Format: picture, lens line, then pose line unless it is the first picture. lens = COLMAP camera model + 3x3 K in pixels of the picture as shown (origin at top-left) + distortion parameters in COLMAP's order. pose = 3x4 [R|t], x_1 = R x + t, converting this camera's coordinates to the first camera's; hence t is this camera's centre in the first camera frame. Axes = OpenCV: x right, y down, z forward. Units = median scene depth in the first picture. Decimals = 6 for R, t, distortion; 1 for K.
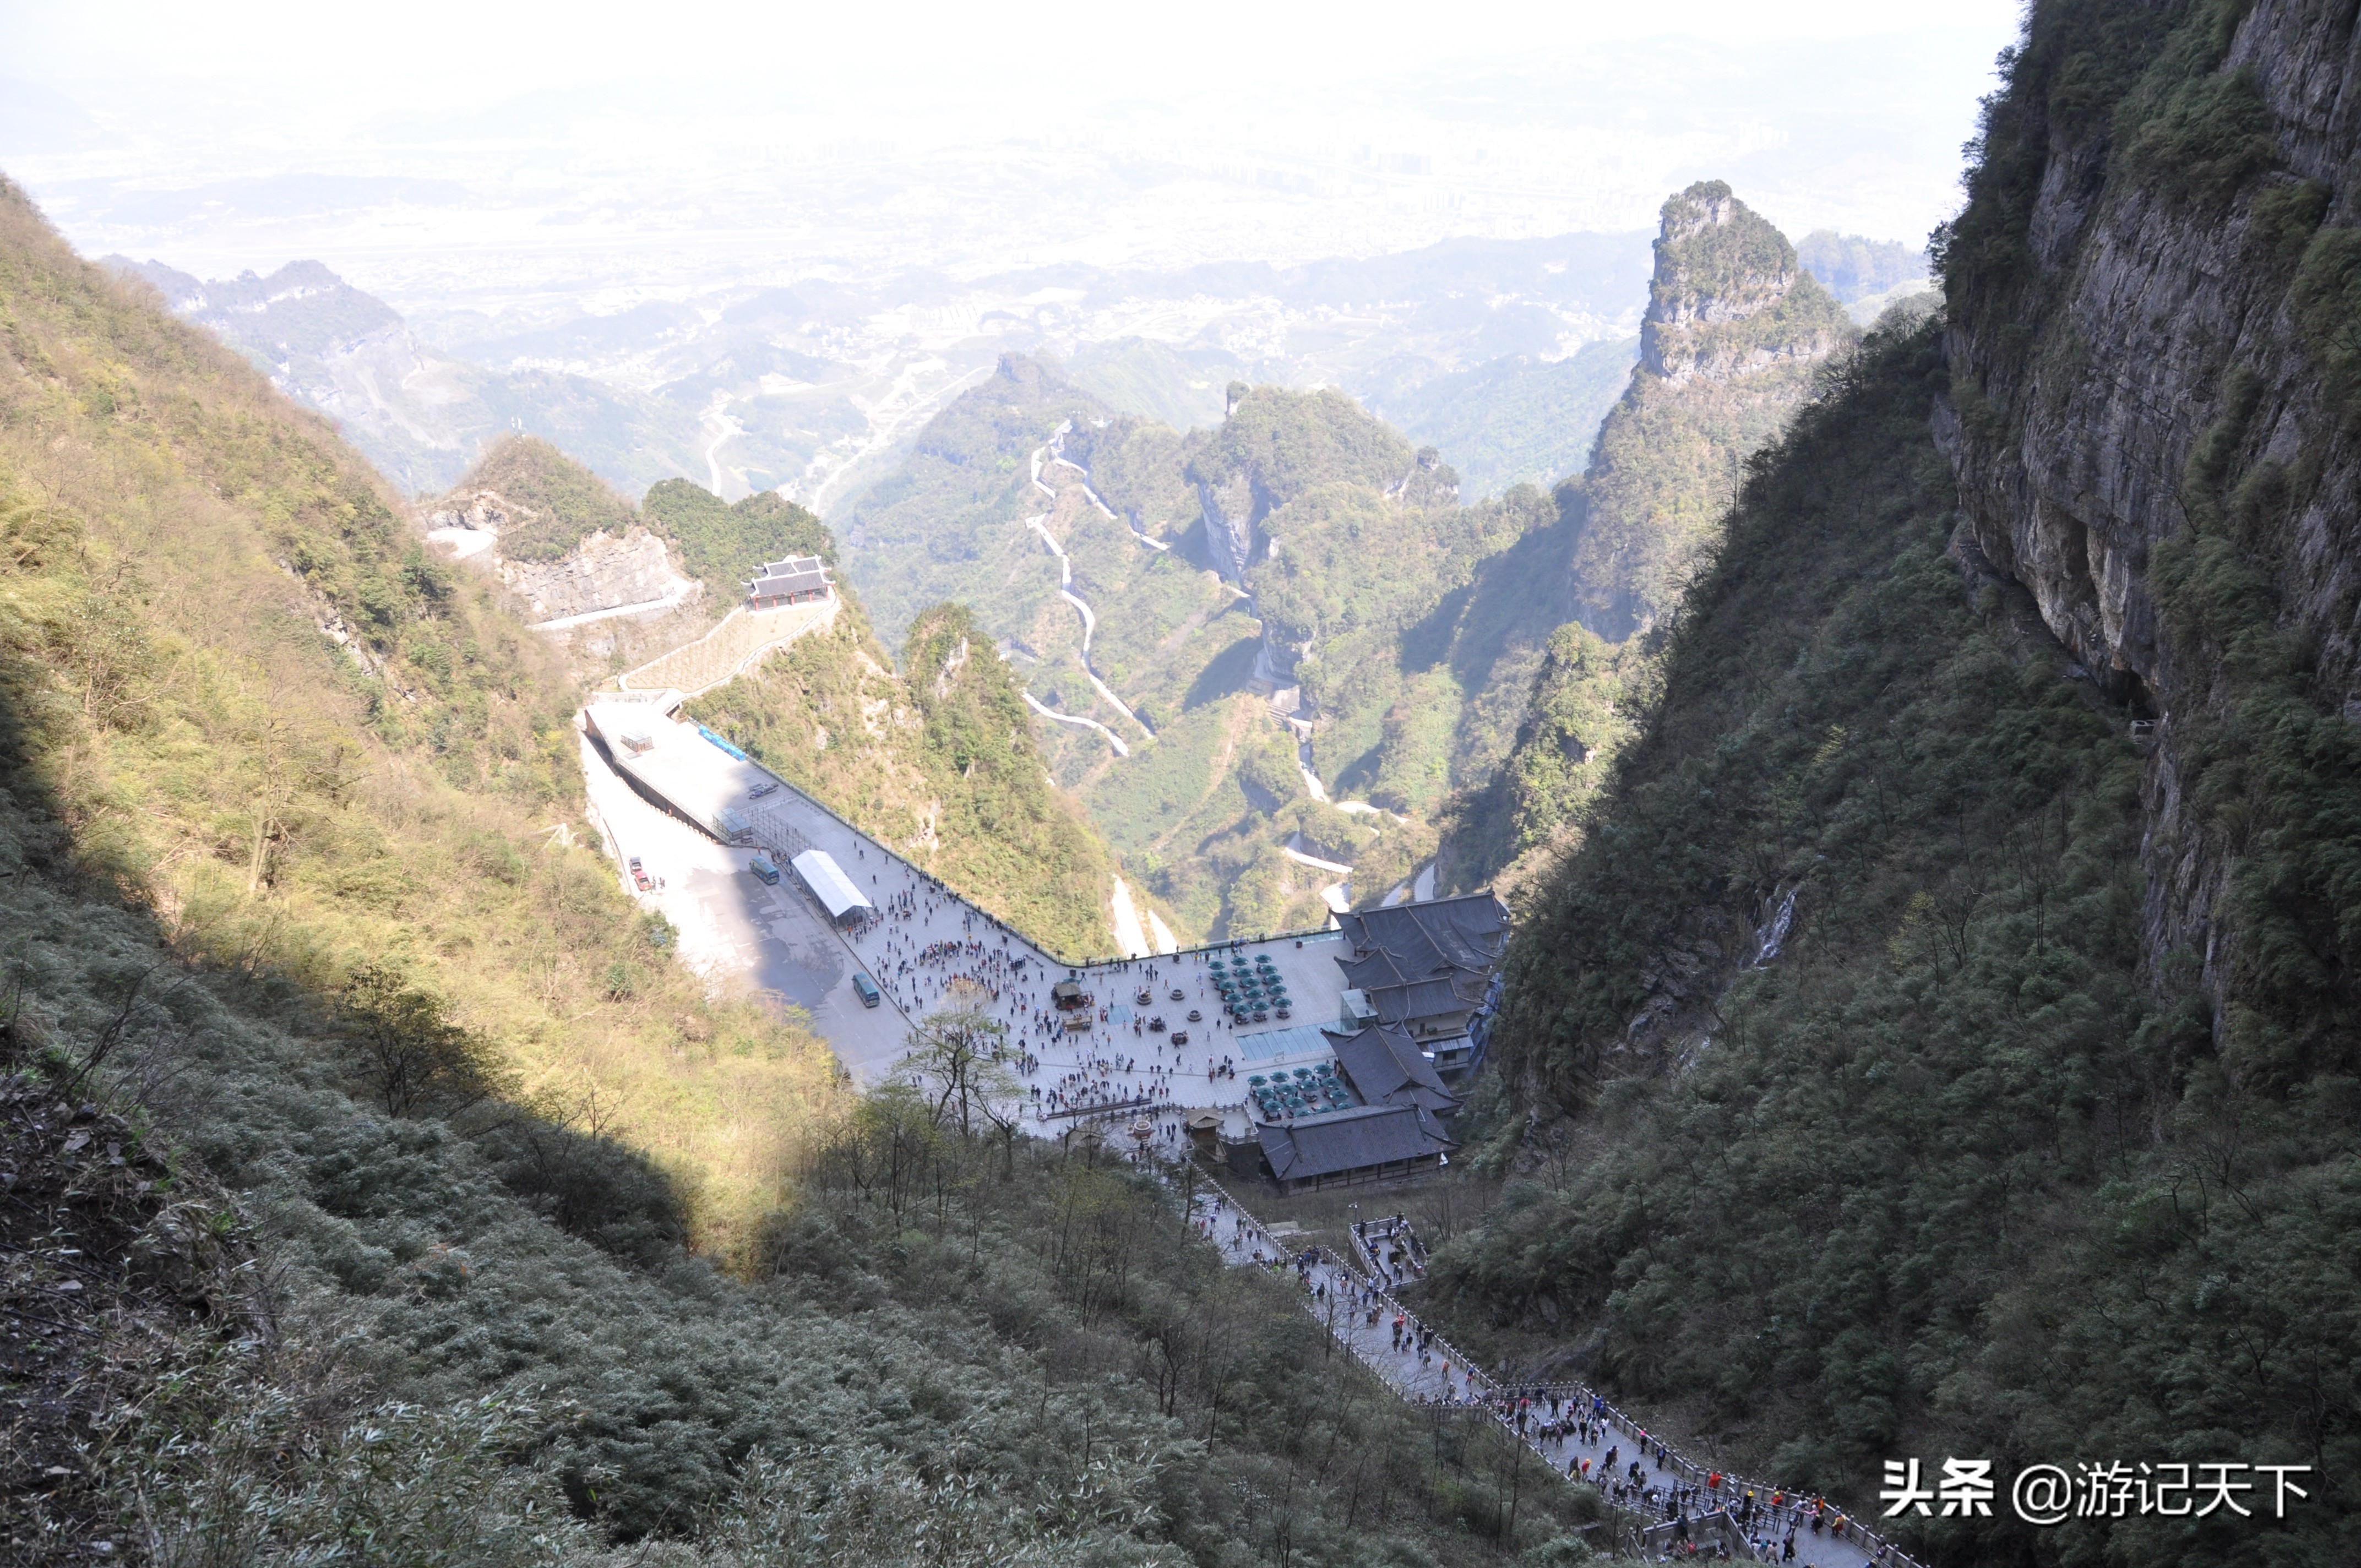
lens RADIAL K [[1863.3, 0, 1166.0], [0, 1863.3, 805.3], [0, 0, 1]] dist [-0.159566, 0.124087]
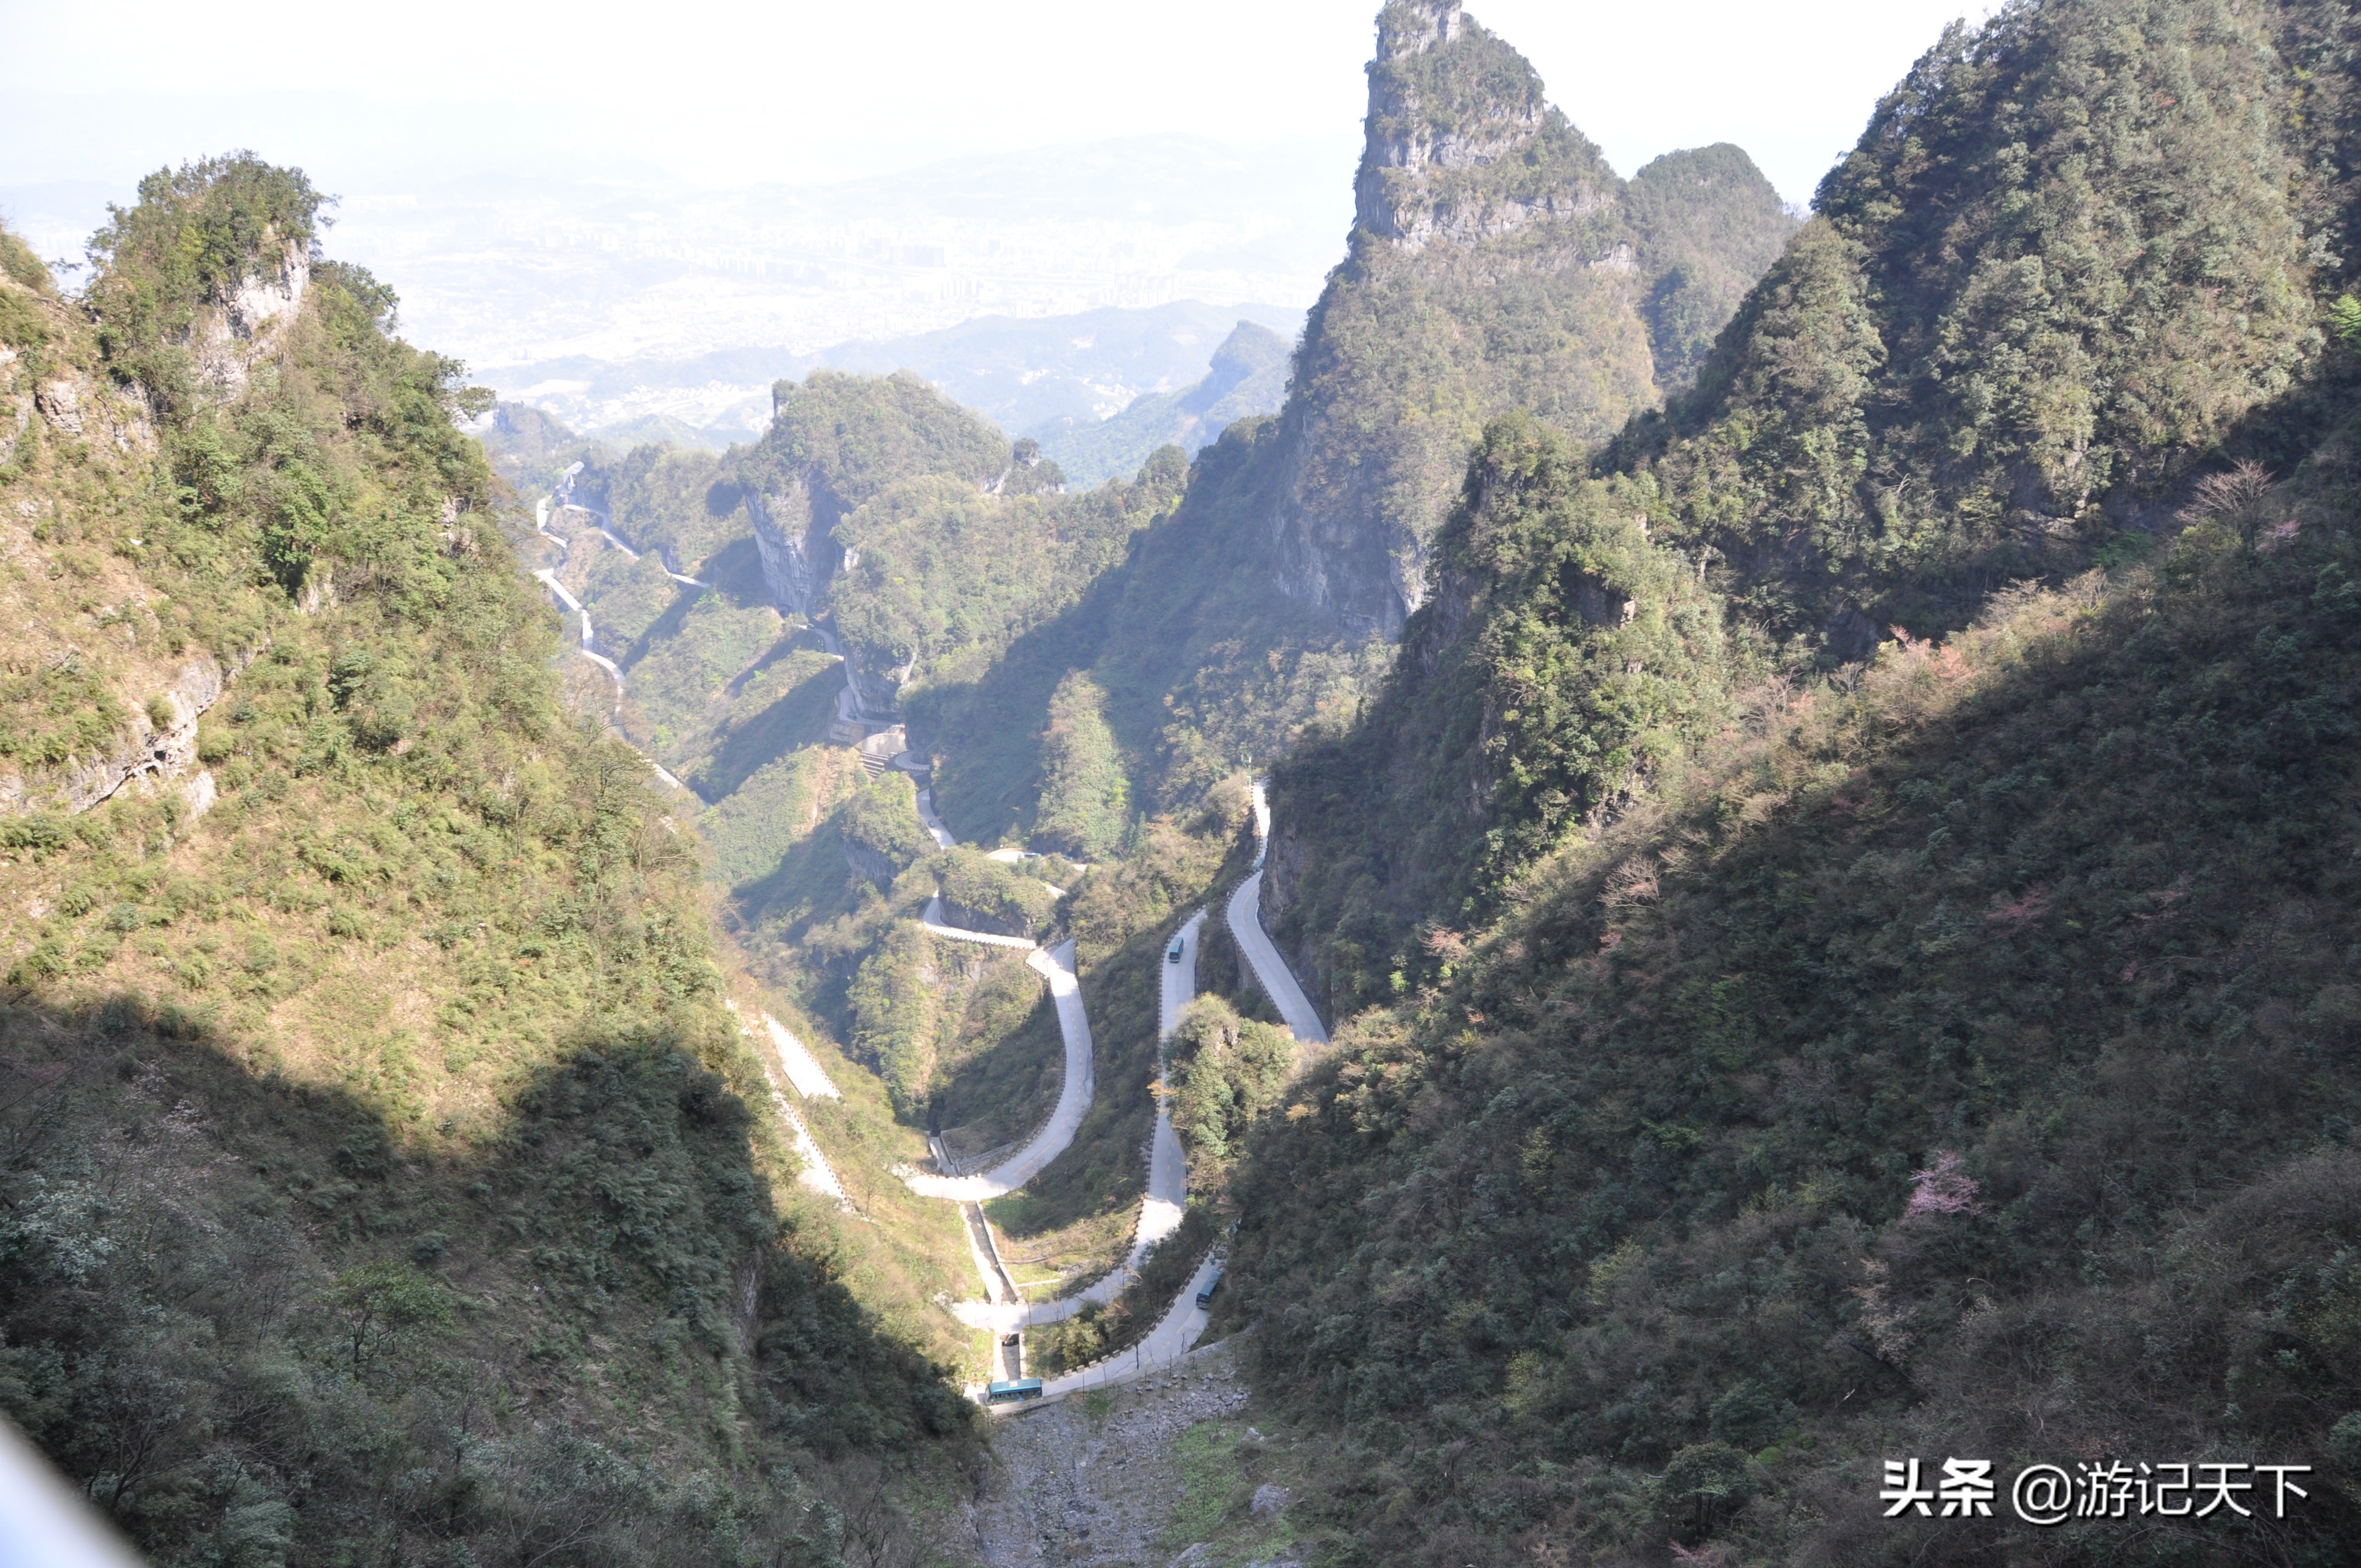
lens RADIAL K [[1863.3, 0, 1166.0], [0, 1863.3, 805.3], [0, 0, 1]] dist [-0.159566, 0.124087]
pose [[0.967018, -0.073104, 0.243992, -0.016536], [0.087608, 0.994943, -0.049118, 0.022990], [-0.239168, 0.068874, 0.968533, 0.283014]]
